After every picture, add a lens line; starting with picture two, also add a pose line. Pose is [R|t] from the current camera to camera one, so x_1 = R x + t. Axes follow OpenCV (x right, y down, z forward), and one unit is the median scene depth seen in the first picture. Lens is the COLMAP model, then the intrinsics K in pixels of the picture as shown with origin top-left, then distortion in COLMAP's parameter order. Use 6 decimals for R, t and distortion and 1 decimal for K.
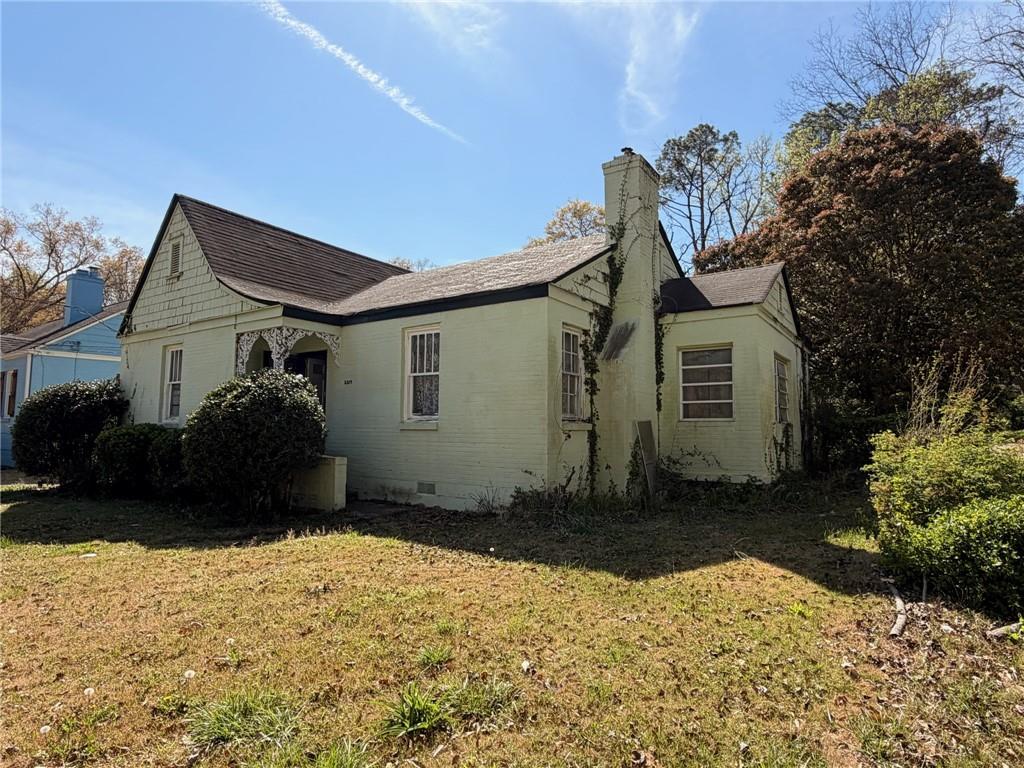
lens RADIAL K [[585.4, 0, 506.8], [0, 585.4, 375.1], [0, 0, 1]] dist [-0.002606, 0.000404]
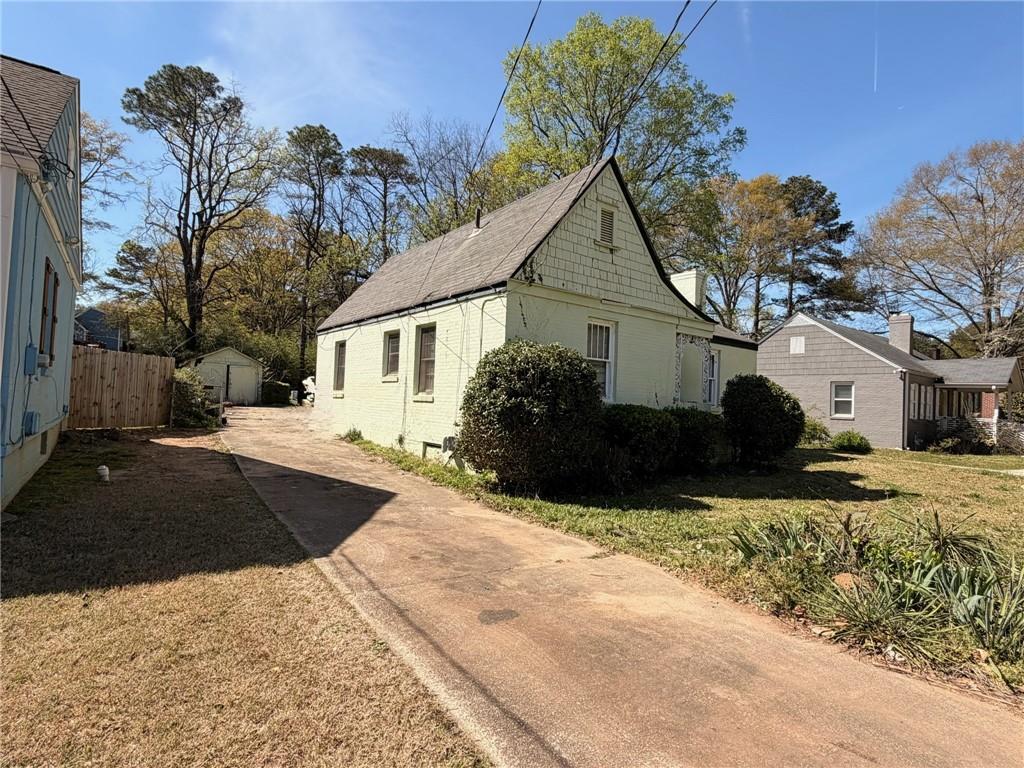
lens RADIAL K [[525.6, 0, 514.5], [0, 525.6, 386.7], [0, 0, 1]] dist [0.010881, 0.001058]
pose [[0.298225, 0.033029, 0.953924, -1.679236], [-0.128605, 0.991678, 0.005870, 0.081764], [-0.945792, -0.124430, 0.299991, 1.022319]]
